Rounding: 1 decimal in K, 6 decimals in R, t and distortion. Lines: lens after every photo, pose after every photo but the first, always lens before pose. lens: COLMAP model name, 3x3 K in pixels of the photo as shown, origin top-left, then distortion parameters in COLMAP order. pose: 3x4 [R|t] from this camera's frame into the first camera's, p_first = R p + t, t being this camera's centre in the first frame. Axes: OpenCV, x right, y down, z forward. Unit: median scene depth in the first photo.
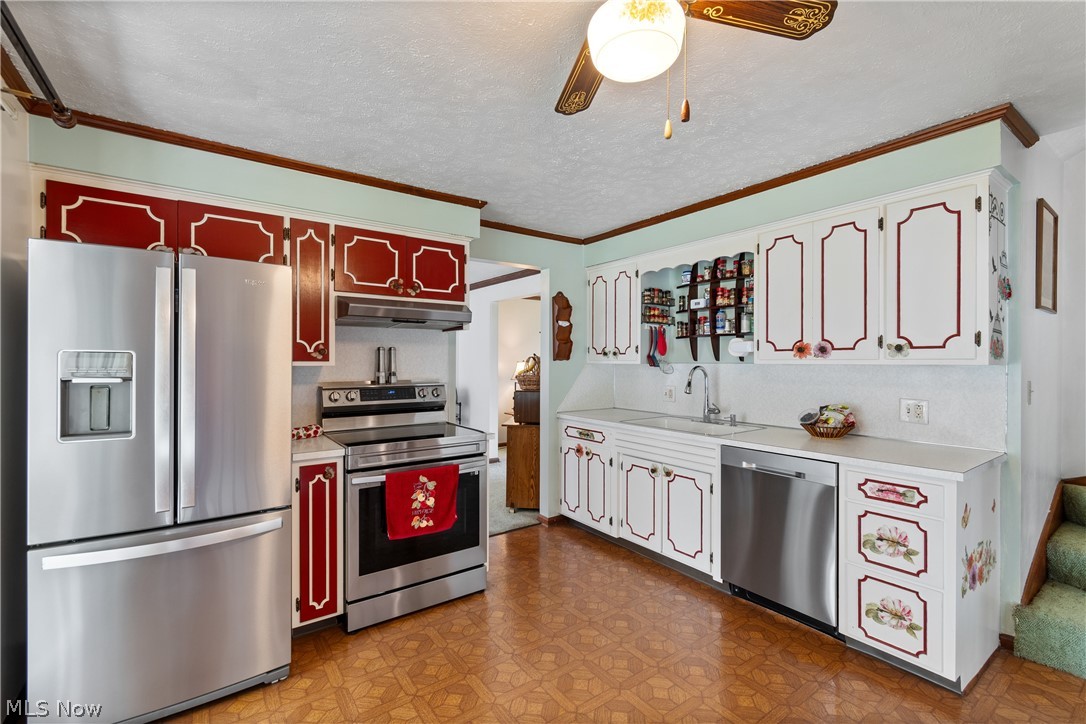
lens RADIAL K [[479.3, 0, 556.7], [0, 479.3, 359.7], [0, 0, 1]] dist [-0.000020, -0.000257]
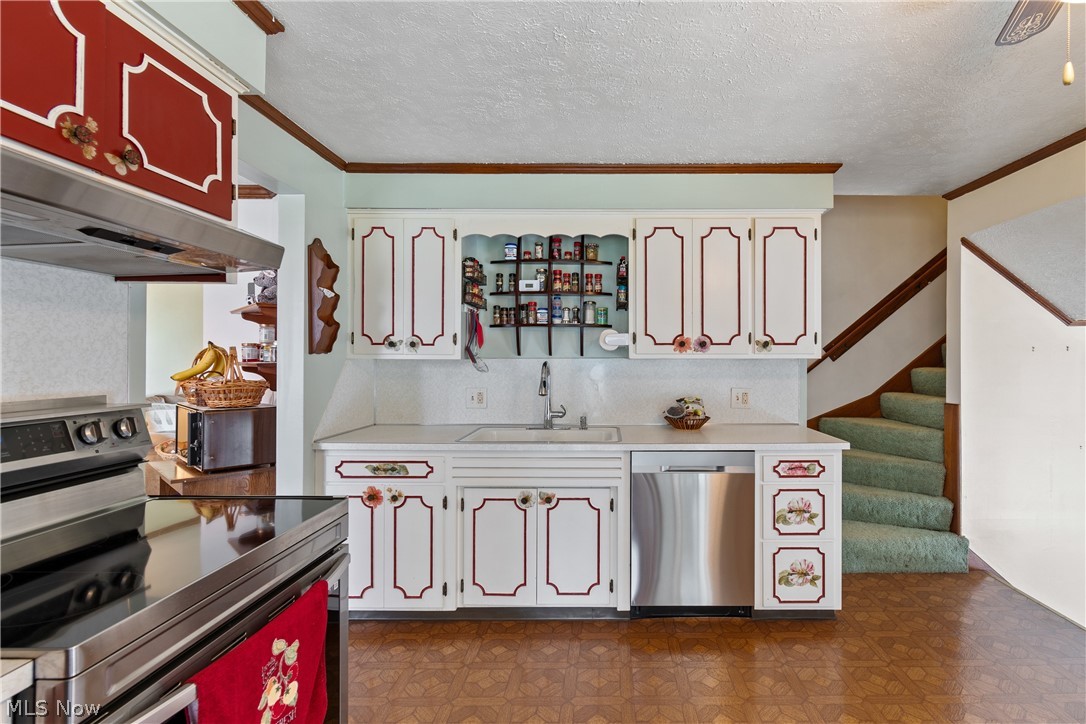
lens RADIAL K [[505.5, 0, 612.4], [0, 505.5, 356.3], [0, 0, 1]] dist [0.000929, -0.000473]
pose [[0.590848, 0.004708, 0.806769, -0.387884], [-0.002626, 0.999989, -0.003912, 0.008546], [-0.806779, 0.000193, 0.590854, 0.452481]]
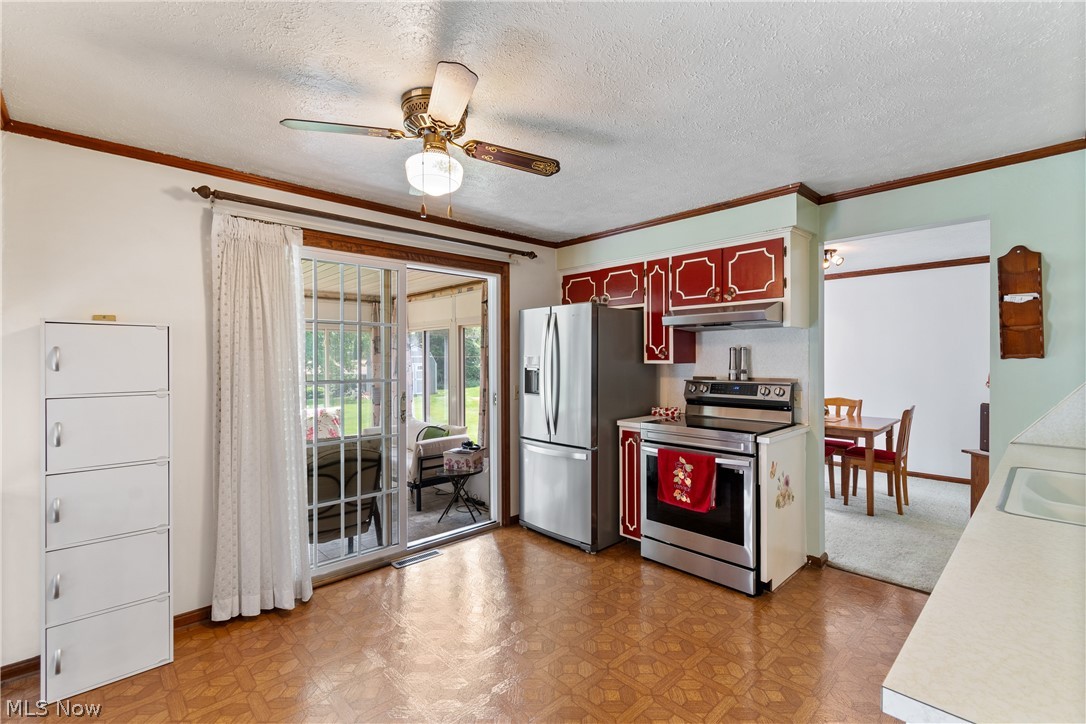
lens RADIAL K [[479.3, 0, 556.7], [0, 479.3, 359.7], [0, 0, 1]] dist [-0.000020, -0.000257]
pose [[0.139449, 0.000097, -0.990229, 0.722130], [0.004060, 0.999992, 0.000669, -0.000298], [0.990221, -0.004114, 0.139447, 0.453156]]
